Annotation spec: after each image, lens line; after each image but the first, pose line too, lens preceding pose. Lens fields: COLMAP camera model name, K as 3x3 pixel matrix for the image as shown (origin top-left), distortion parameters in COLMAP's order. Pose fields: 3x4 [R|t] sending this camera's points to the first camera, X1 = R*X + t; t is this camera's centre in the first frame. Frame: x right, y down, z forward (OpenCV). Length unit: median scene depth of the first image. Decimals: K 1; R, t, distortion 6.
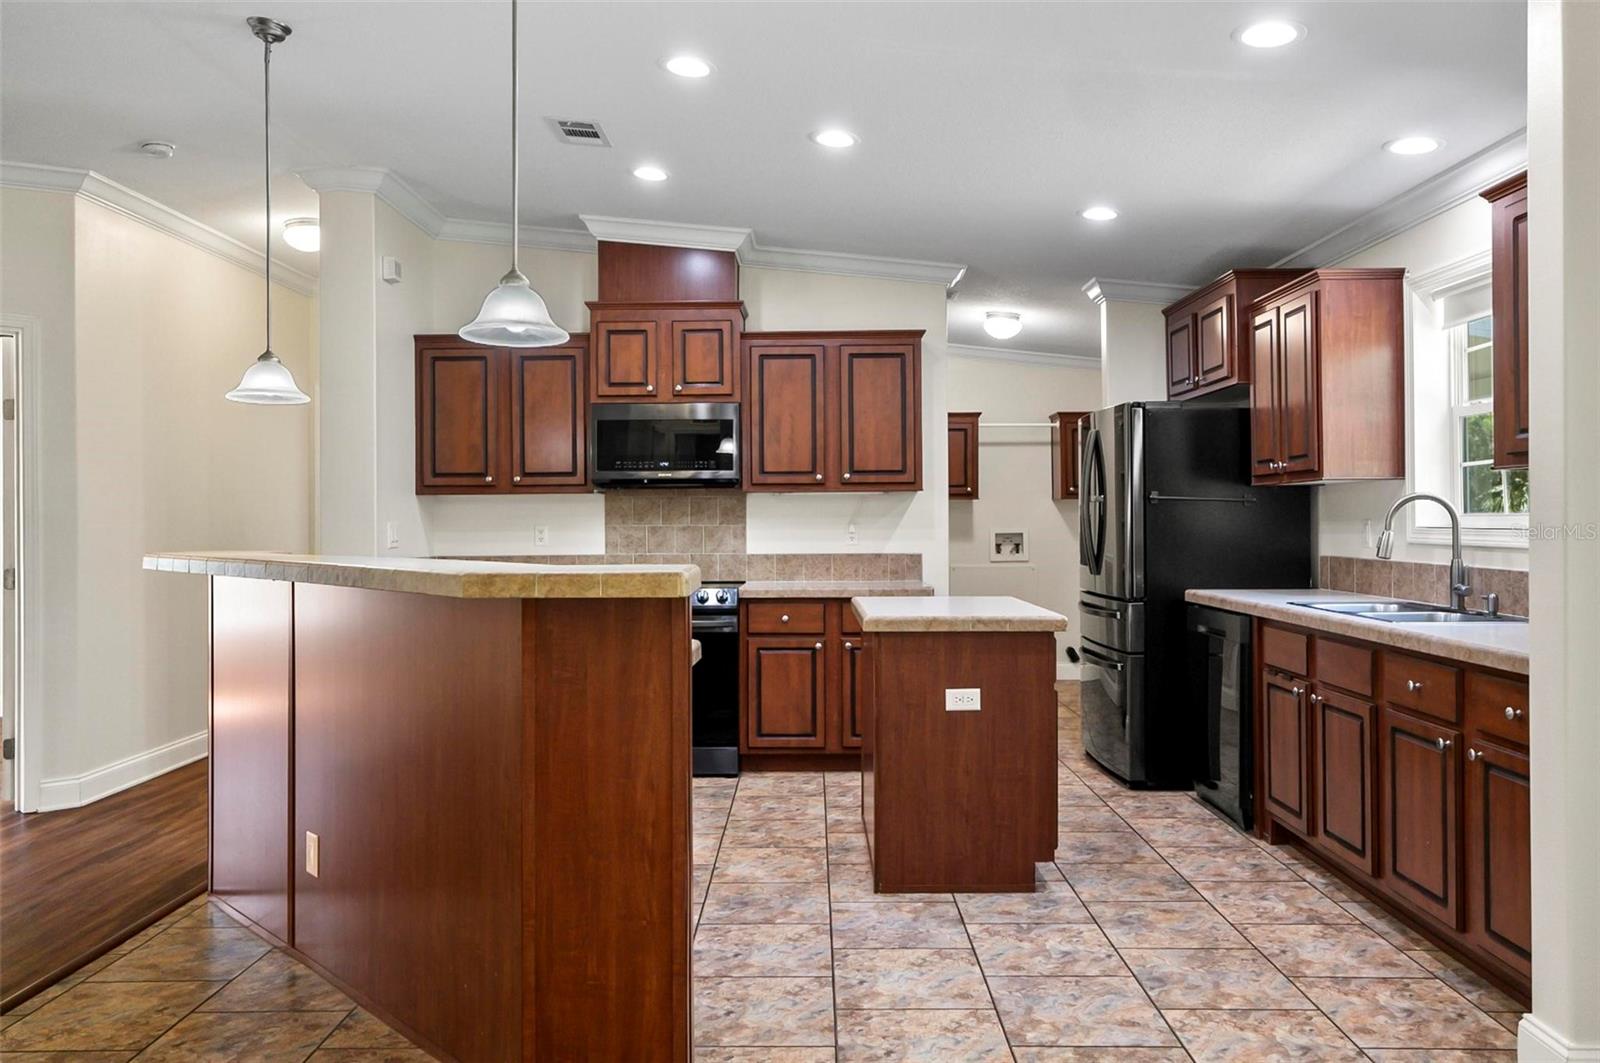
lens RADIAL K [[1142.8, 0, 803.6], [0, 1142.8, 507.9], [0, 0, 1]] dist [-0.004871, 0.023760]
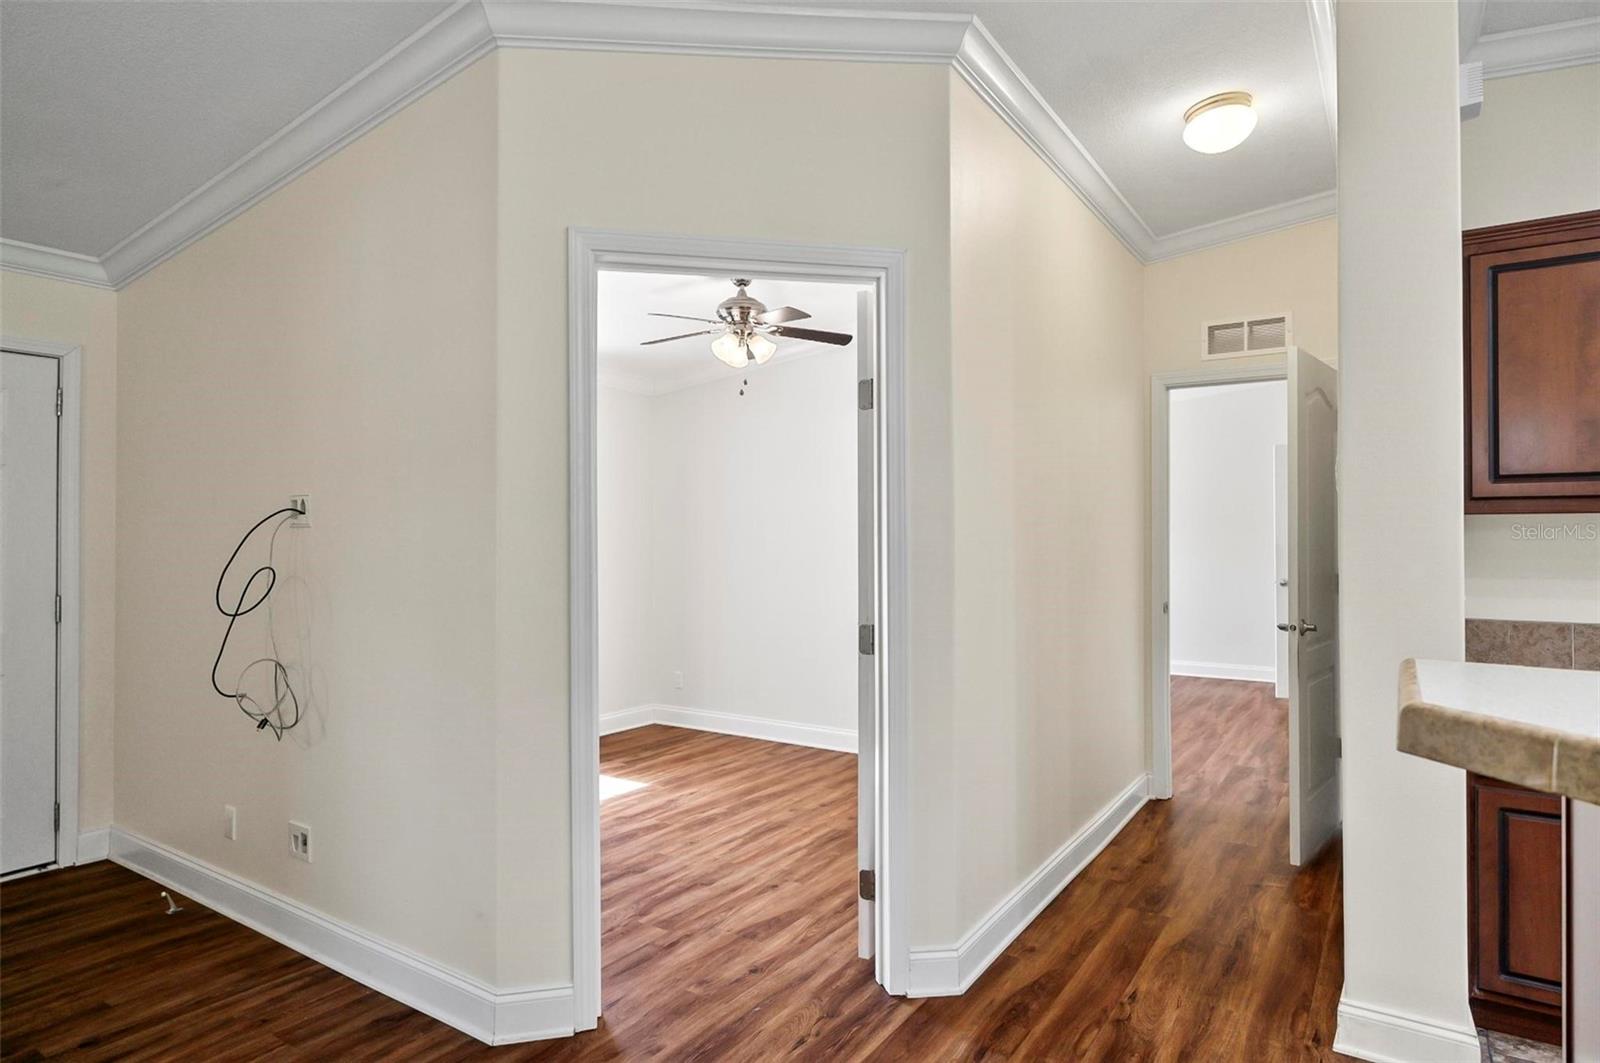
lens RADIAL K [[903.1, 0, 803.0], [0, 903.1, 529.0], [0, 0, 1]] dist [-0.000662, -0.000283]
pose [[0.834443, 0.001992, -0.551091, -0.421975], [0.000372, 0.999991, 0.004178, -0.006908], [0.551094, -0.003691, 0.834435, 0.520764]]
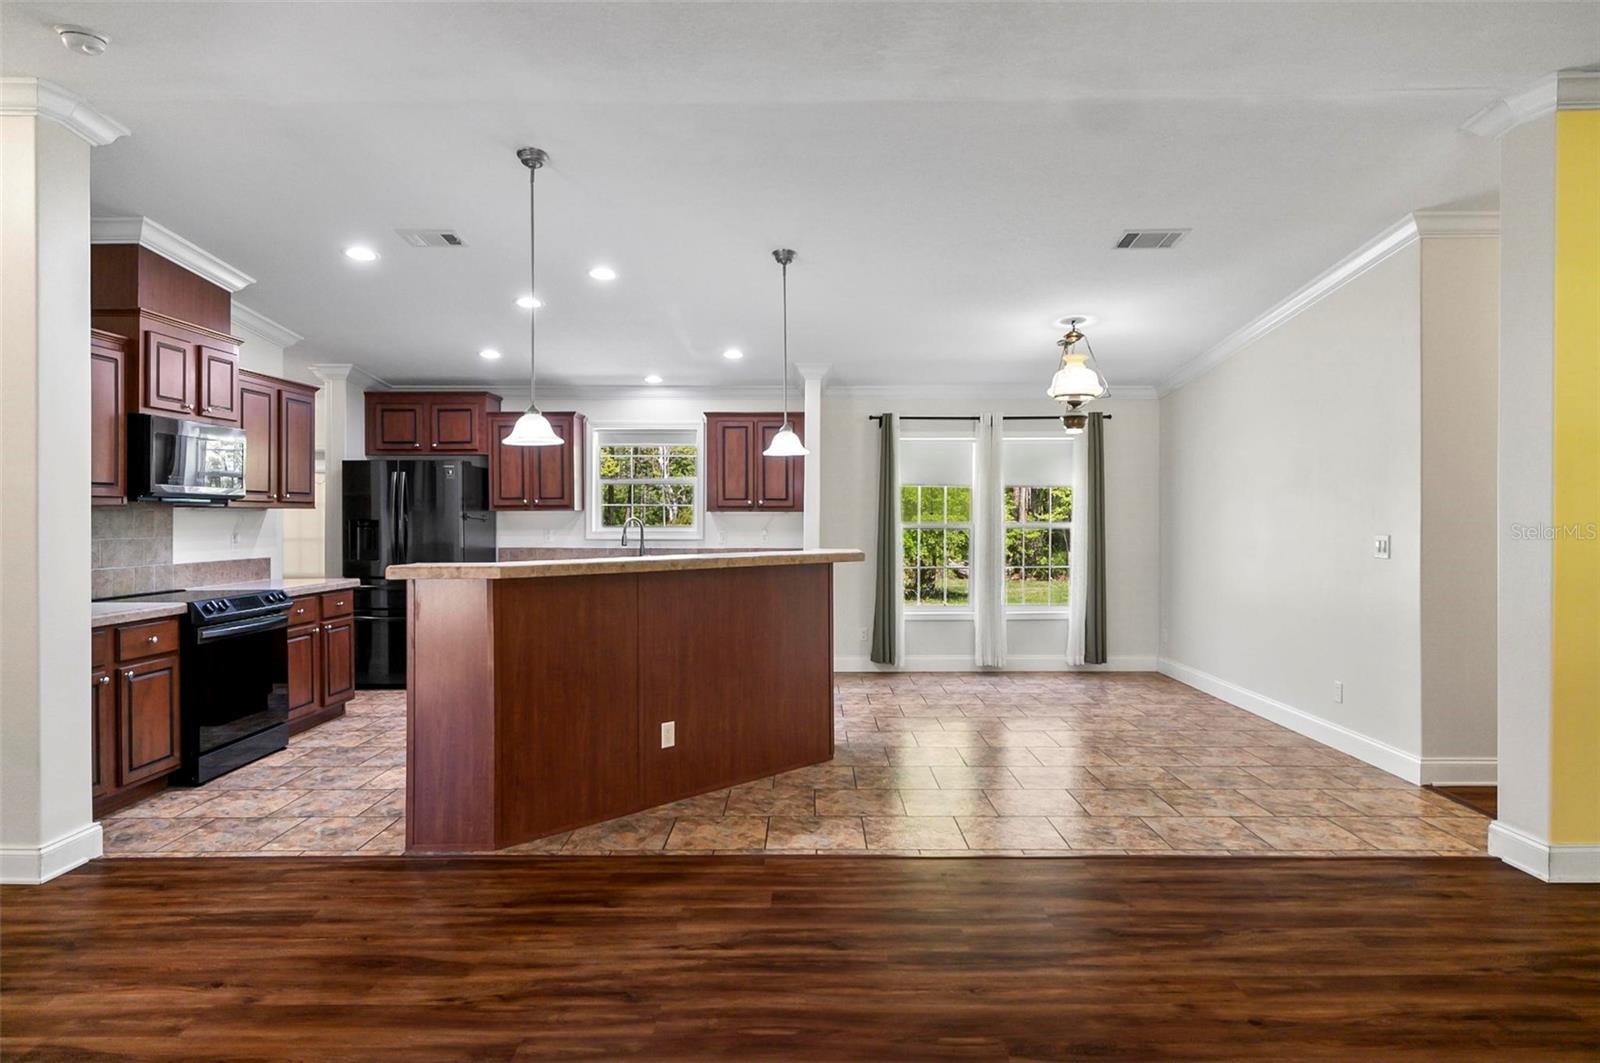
lens RADIAL K [[915.2, 0, 802.2], [0, 915.2, 525.6], [0, 0, 1]] dist [-0.001056, -0.000422]
pose [[0.000059, -0.003289, 0.999995, -1.105225], [-0.009709, 0.999947, 0.003289, -0.005283], [-0.999953, -0.009709, 0.000027, 0.506133]]
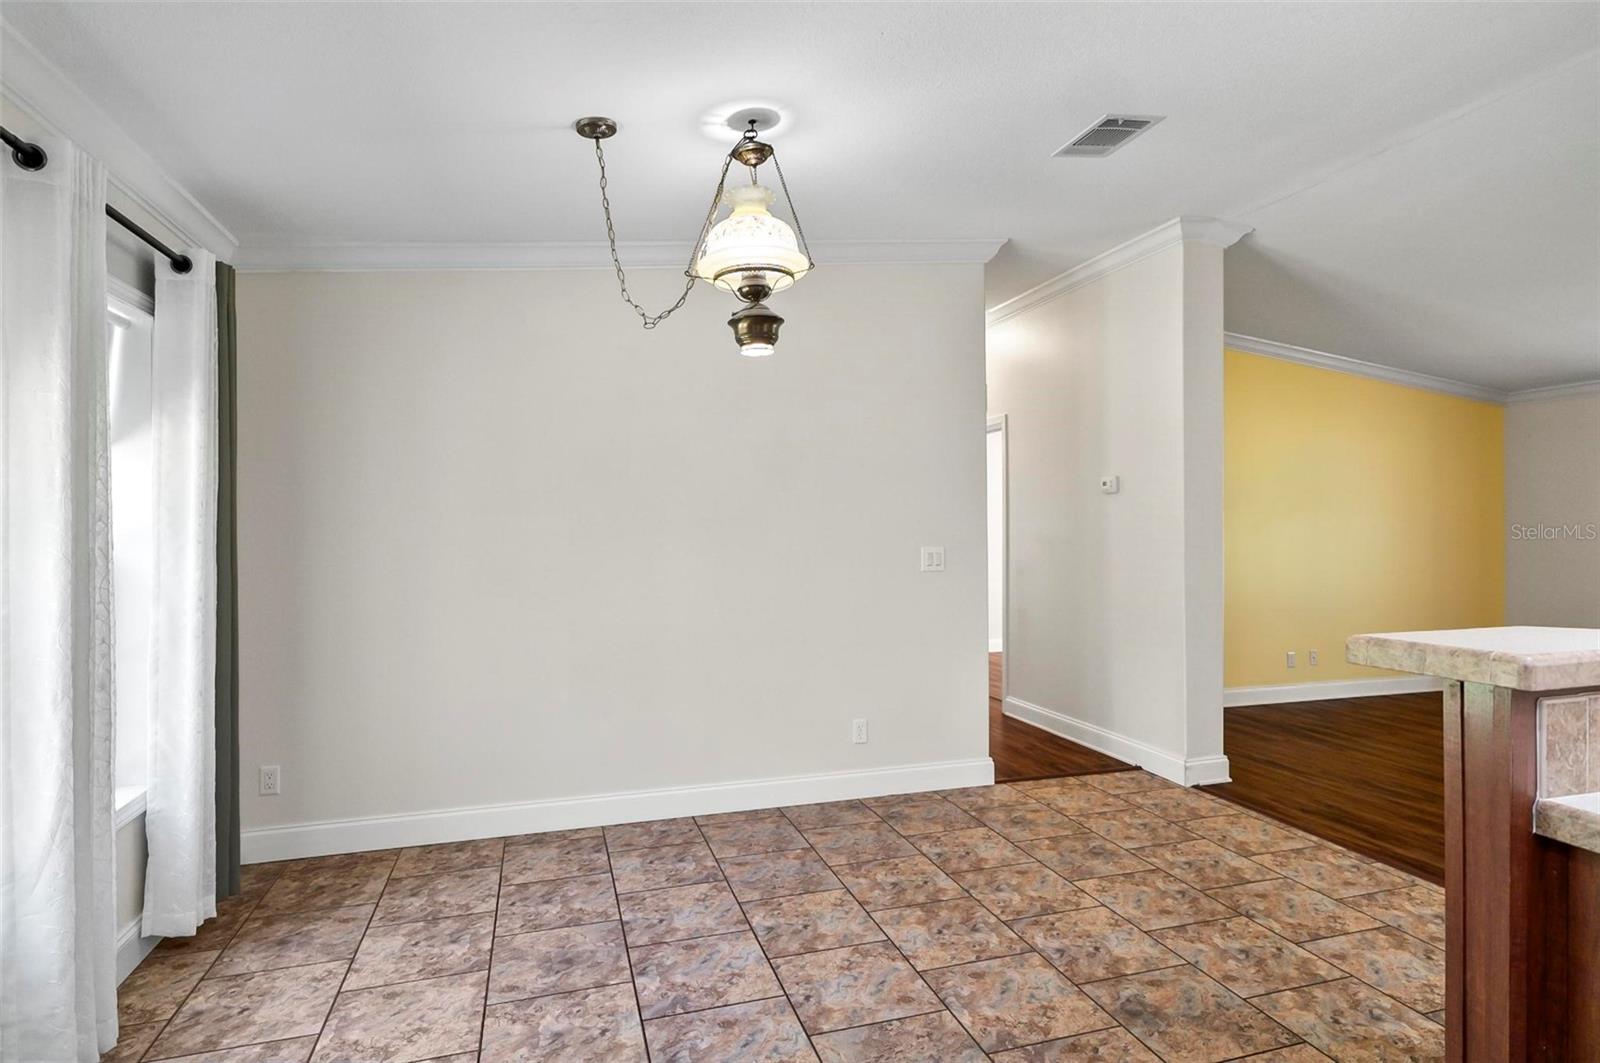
lens RADIAL K [[840.4, 0, 804.4], [0, 840.4, 529.2], [0, 0, 1]] dist [0.000651, 0.000012]
pose [[-0.952383, 0.007464, -0.304813, 0.225188], [0.009413, 0.999944, -0.004926, -0.012884], [0.304759, -0.007560, -0.952399, 0.662408]]
